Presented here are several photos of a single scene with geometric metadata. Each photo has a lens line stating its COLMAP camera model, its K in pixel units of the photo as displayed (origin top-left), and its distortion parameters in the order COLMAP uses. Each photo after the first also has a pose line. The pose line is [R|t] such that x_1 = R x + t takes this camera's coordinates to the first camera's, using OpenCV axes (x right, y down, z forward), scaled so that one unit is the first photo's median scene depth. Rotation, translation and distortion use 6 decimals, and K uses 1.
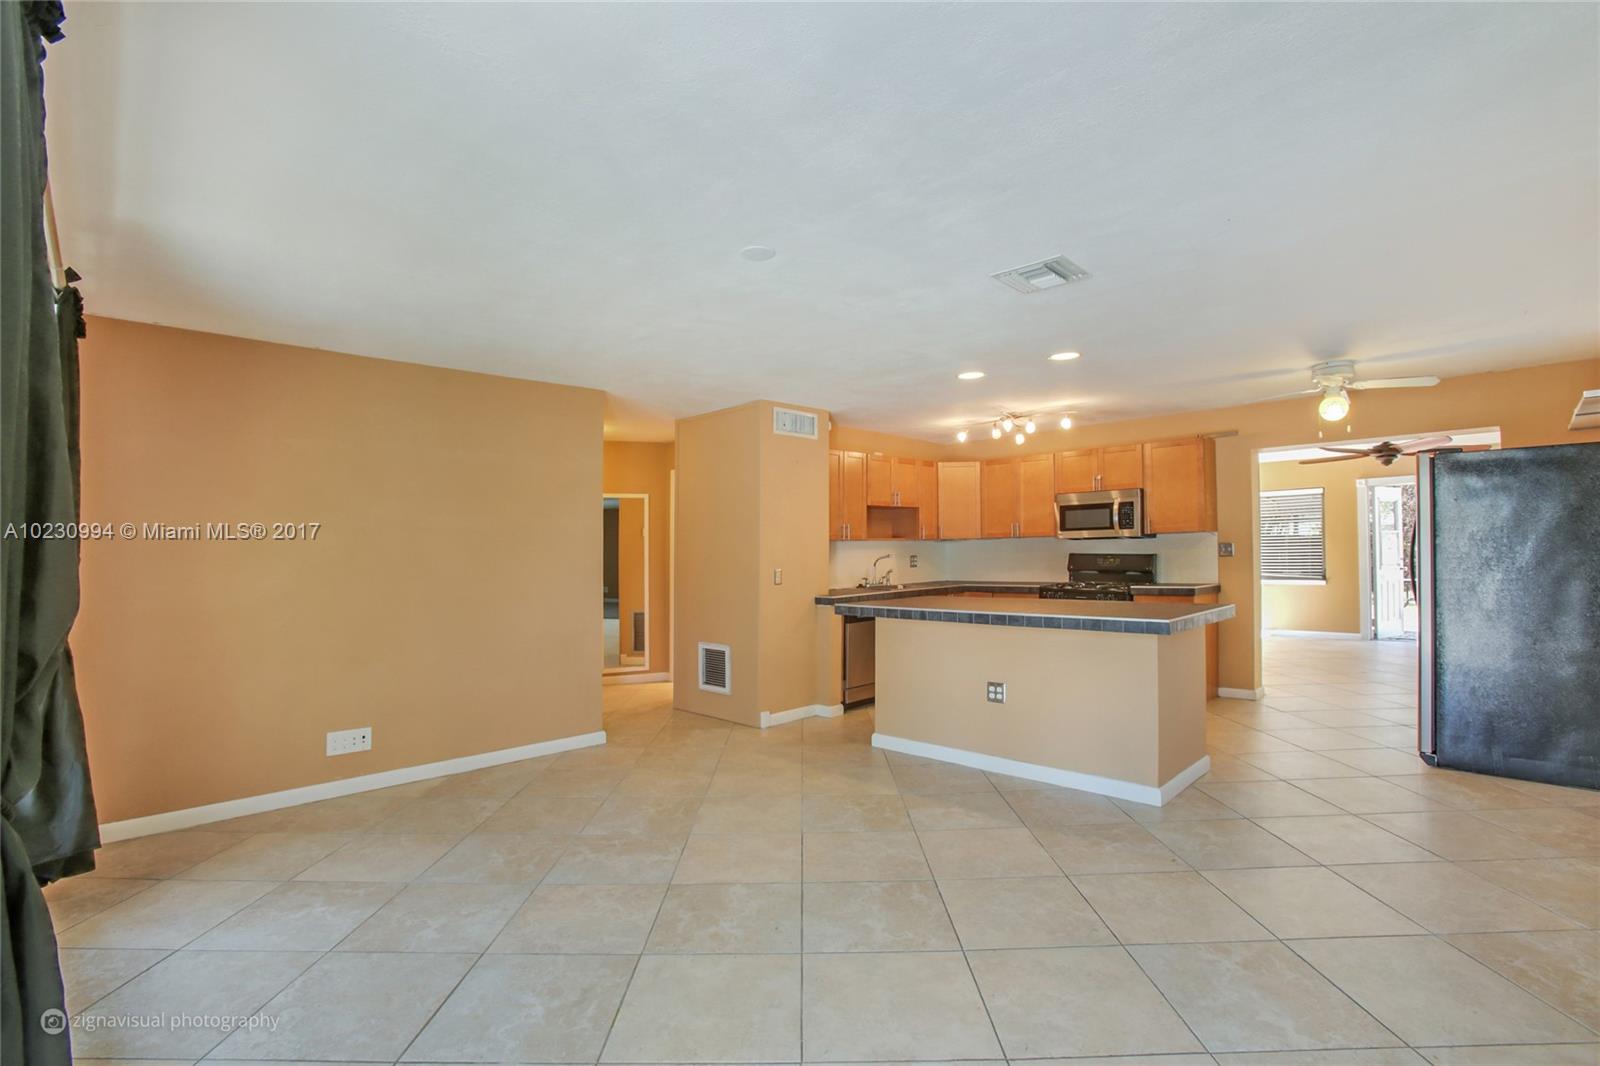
lens RADIAL K [[753.3, 0, 800.0], [0, 753.3, 533.0], [0, 0, 1]] dist [-0.000247, -0.000018]
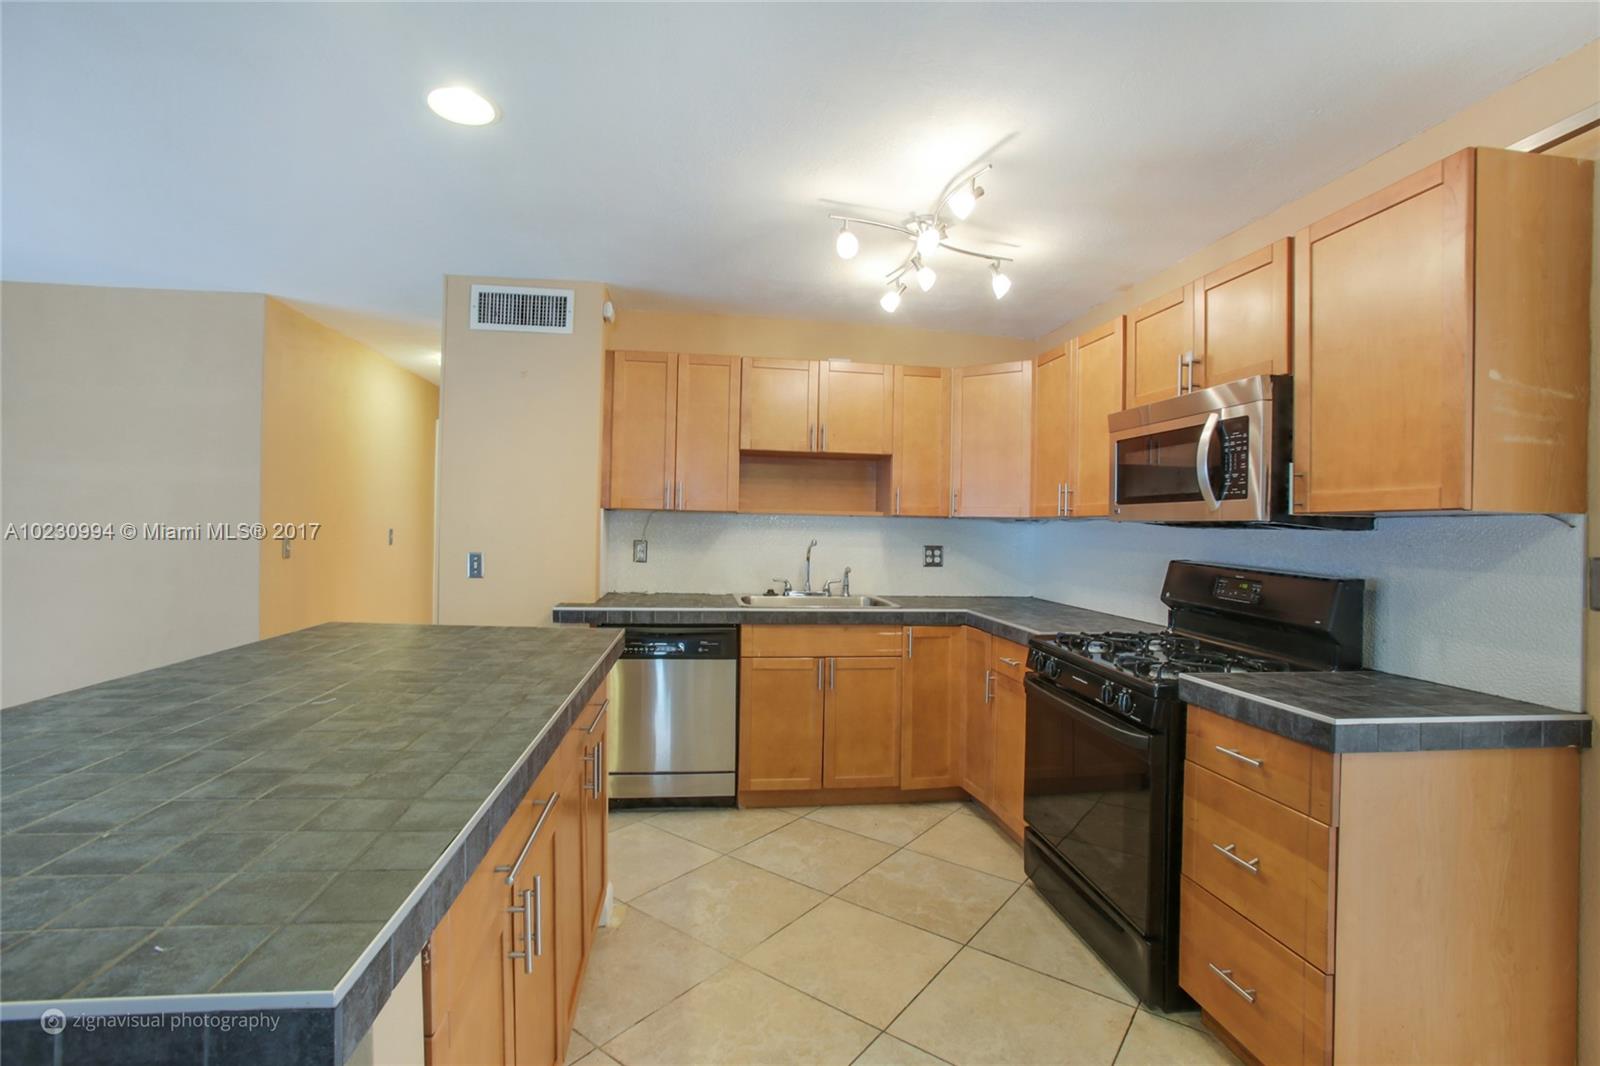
lens RADIAL K [[734.5, 0, 800.0], [0, 734.5, 533.0], [0, 0, 1]] dist [-0.000176, -0.000006]
pose [[0.790467, 0.046130, -0.610765, 0.469523], [-0.024625, 0.998747, 0.043564, -0.000062], [0.612010, -0.019396, 0.790612, 0.605114]]
